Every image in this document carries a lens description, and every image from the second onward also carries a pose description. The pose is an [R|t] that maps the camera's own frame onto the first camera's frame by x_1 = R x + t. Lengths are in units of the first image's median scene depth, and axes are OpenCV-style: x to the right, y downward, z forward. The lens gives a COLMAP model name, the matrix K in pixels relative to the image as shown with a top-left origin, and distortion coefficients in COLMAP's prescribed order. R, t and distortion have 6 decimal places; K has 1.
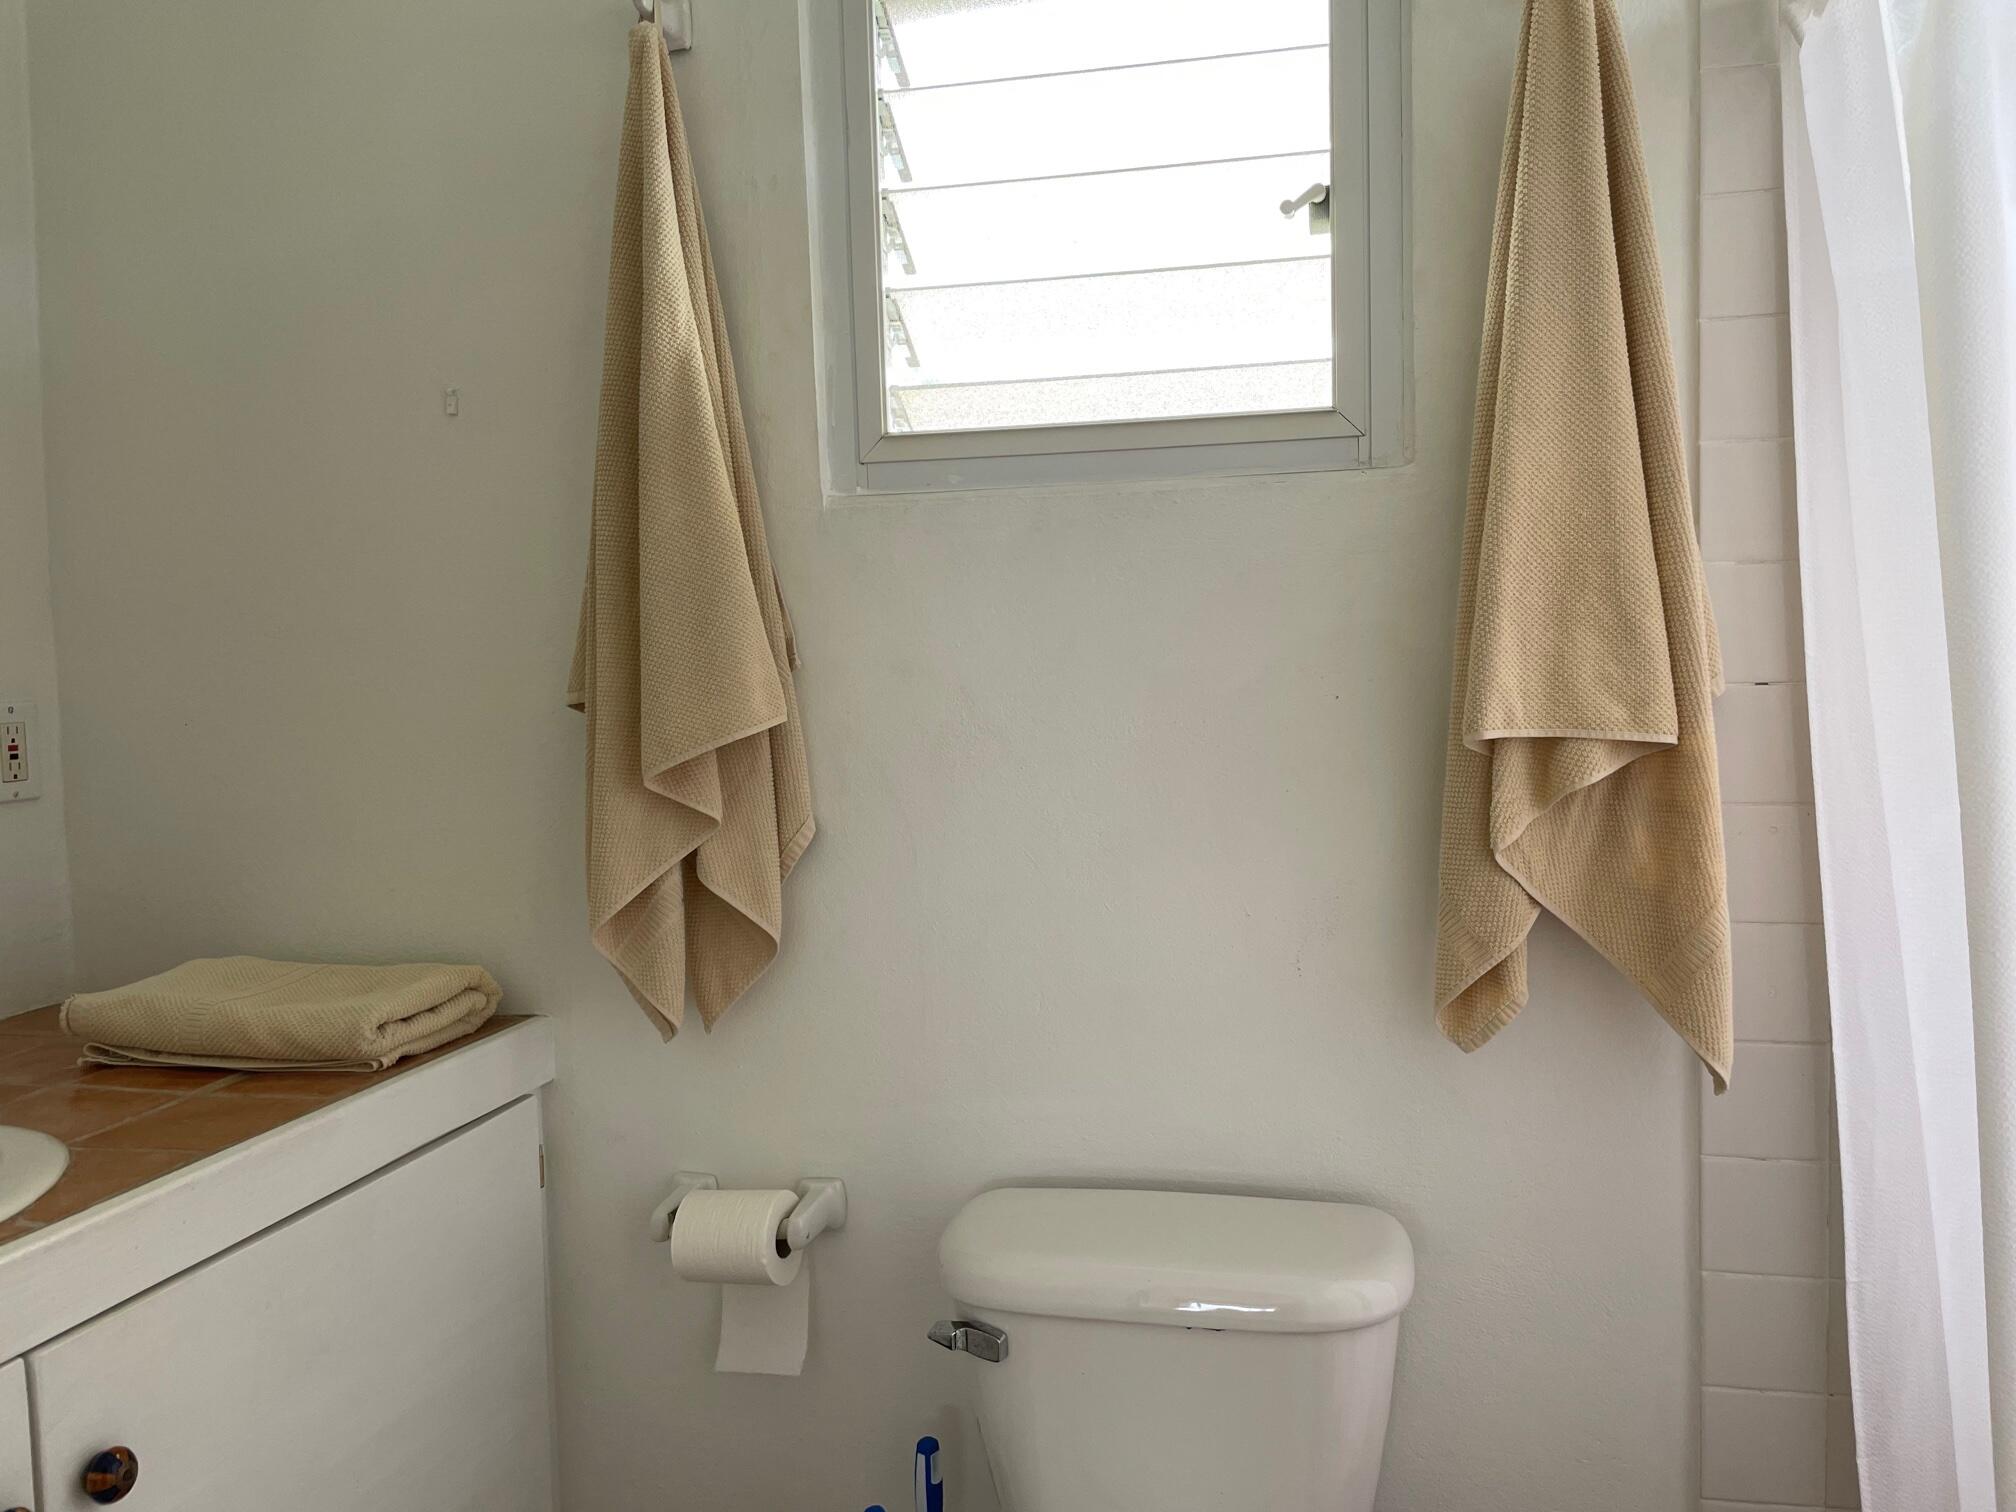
lens RADIAL K [[1553.8, 0, 1011.0], [0, 1553.8, 752.1], [0, 0, 1]] dist [0.057333, -0.008630]
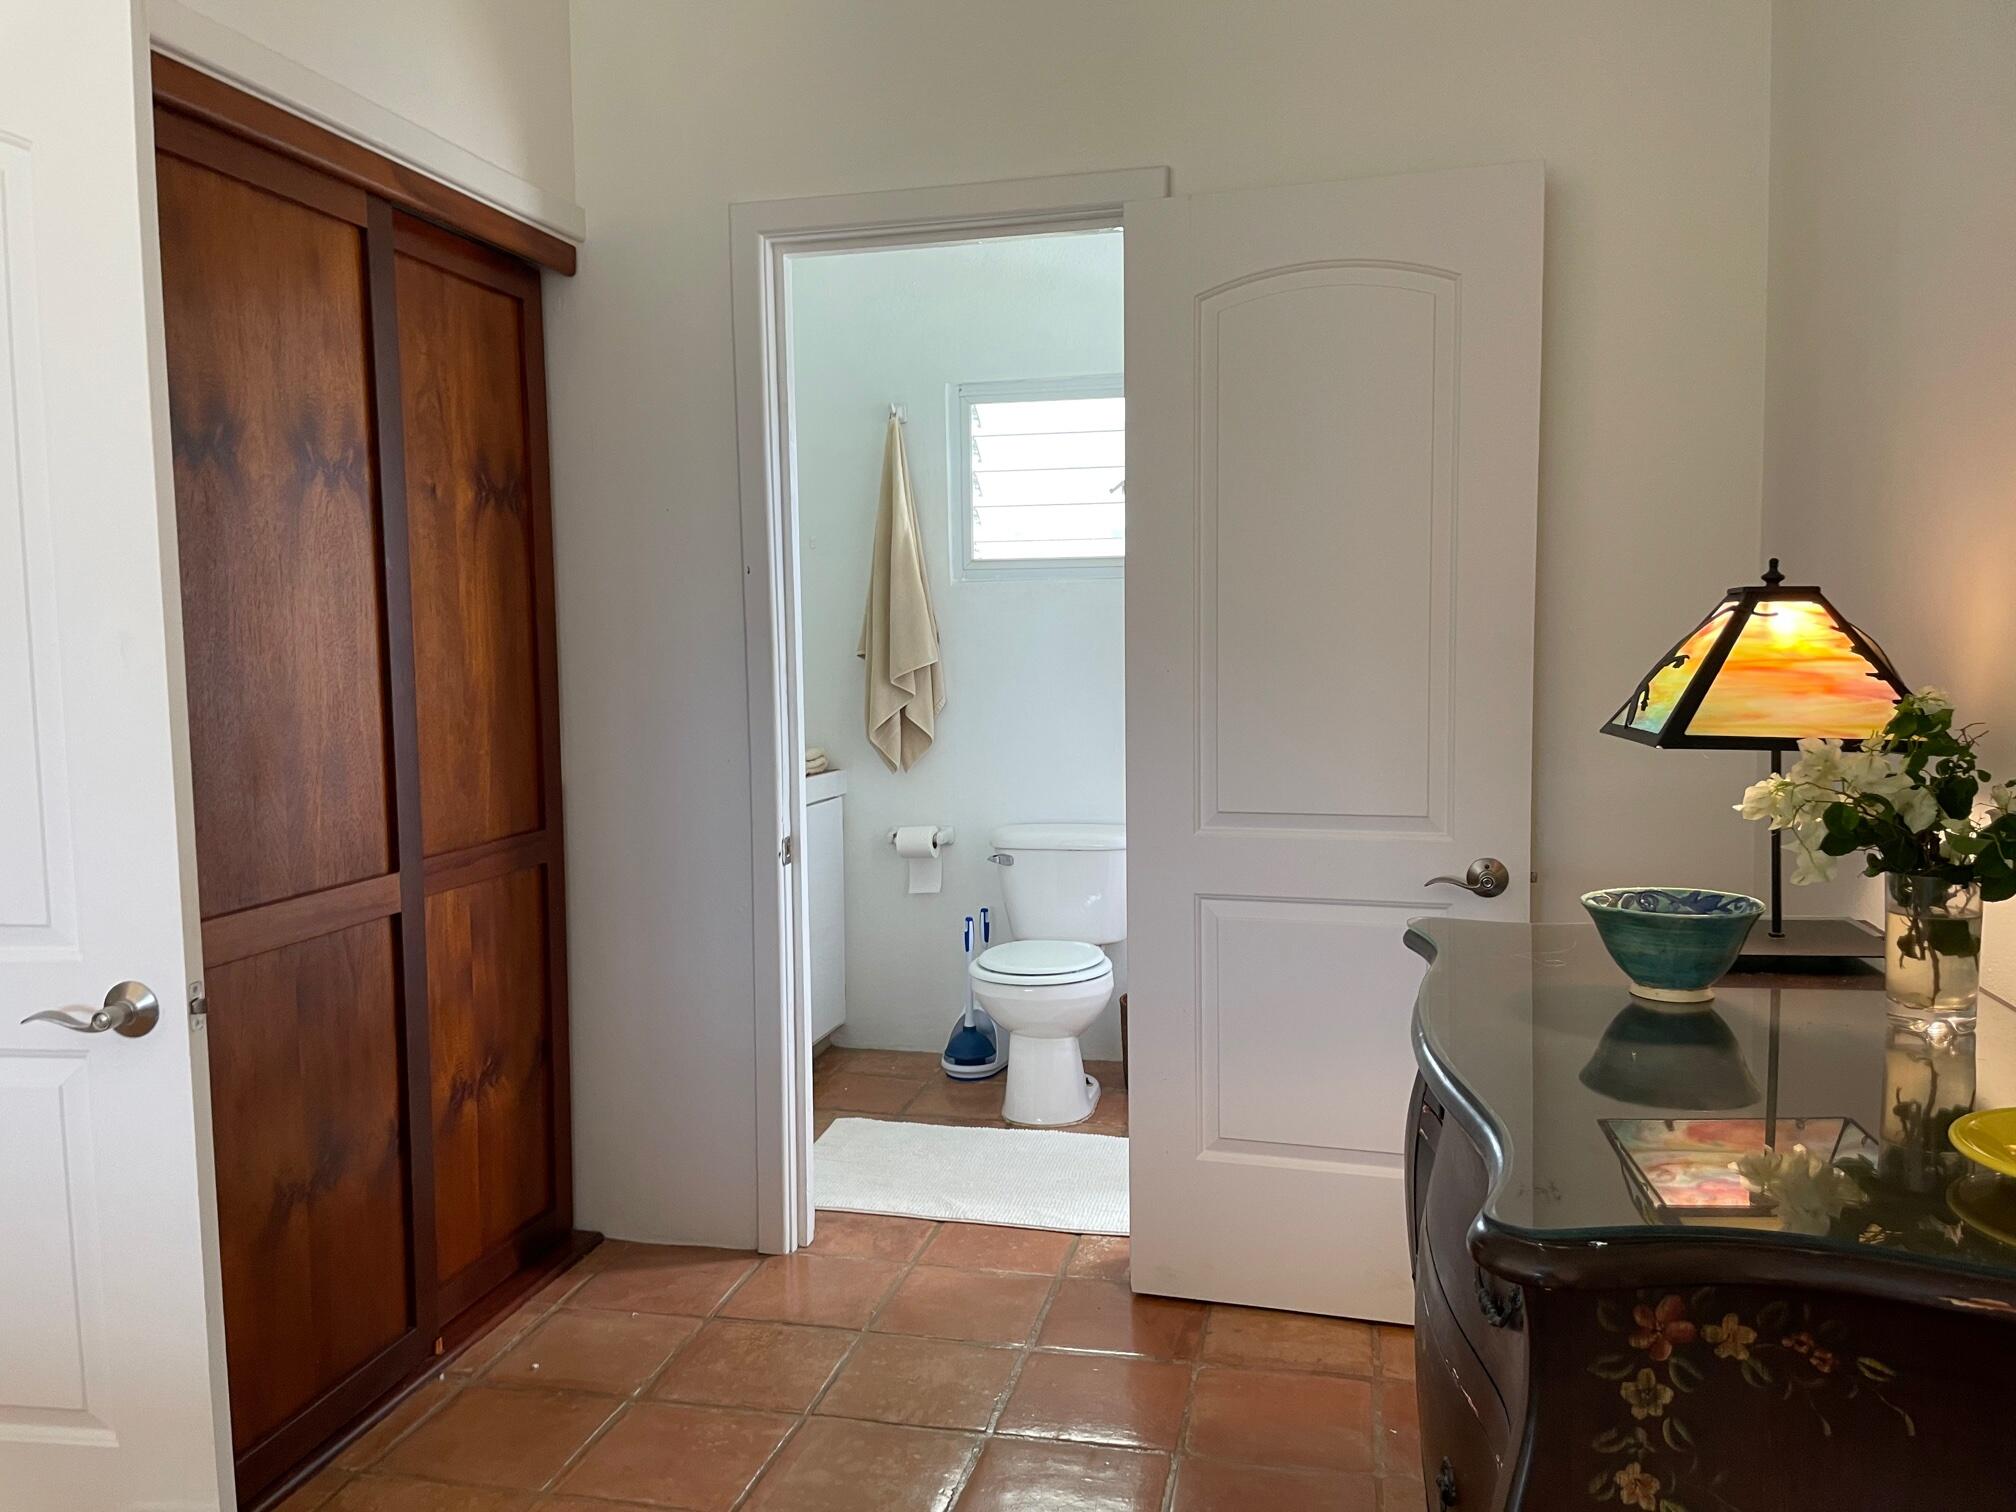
lens RADIAL K [[1553.8, 0, 1009.0], [0, 1553.8, 757.3], [0, 0, 1]] dist [0.057333, -0.008630]
pose [[0.999873, 0.013619, -0.008232, 0.011672], [-0.013189, 0.998649, 0.050256, 0.012122], [0.008905, -0.050141, 0.998702, -1.846375]]
